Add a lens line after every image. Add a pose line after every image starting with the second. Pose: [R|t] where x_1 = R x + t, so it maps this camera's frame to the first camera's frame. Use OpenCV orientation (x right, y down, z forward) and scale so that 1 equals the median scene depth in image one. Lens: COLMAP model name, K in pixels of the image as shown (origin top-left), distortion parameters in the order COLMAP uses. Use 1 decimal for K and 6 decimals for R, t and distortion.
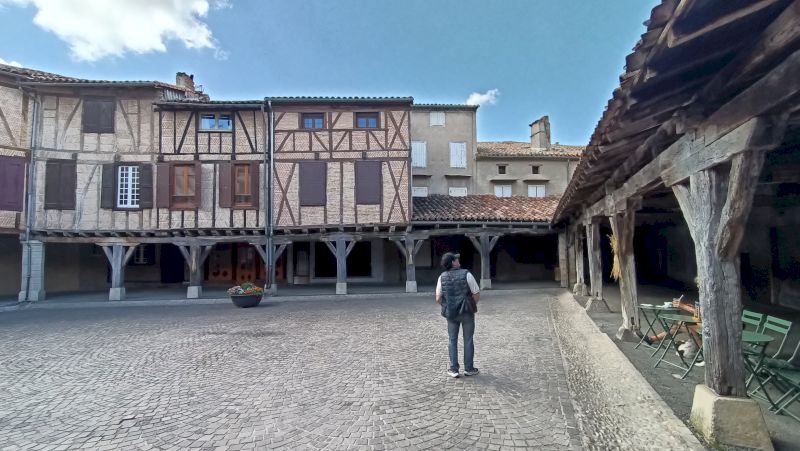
lens RADIAL K [[371.4, 0, 400.7], [0, 371.4, 231.2], [0, 0, 1]] dist [0.002369, 0.000191]
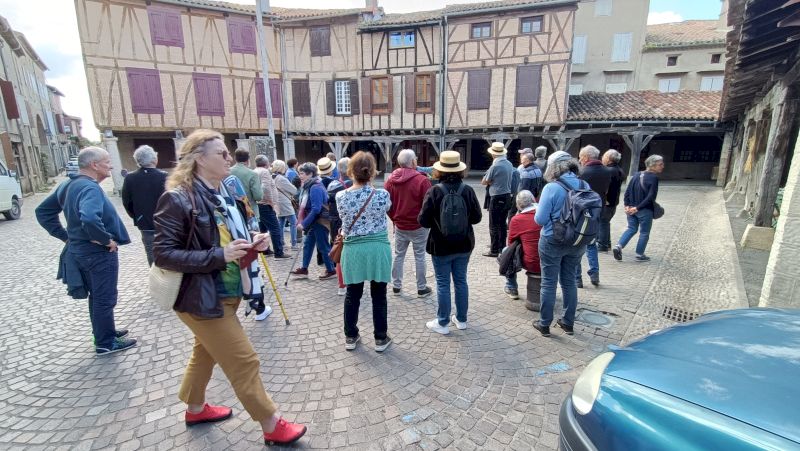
lens RADIAL K [[371.4, 0, 400.7], [0, 371.4, 231.2], [0, 0, 1]] dist [0.002369, 0.000191]
pose [[0.943666, 0.082503, -0.320451, -0.055283], [0.007854, 0.962562, 0.270949, -0.015893], [0.330808, -0.258202, 0.907688, -0.275732]]
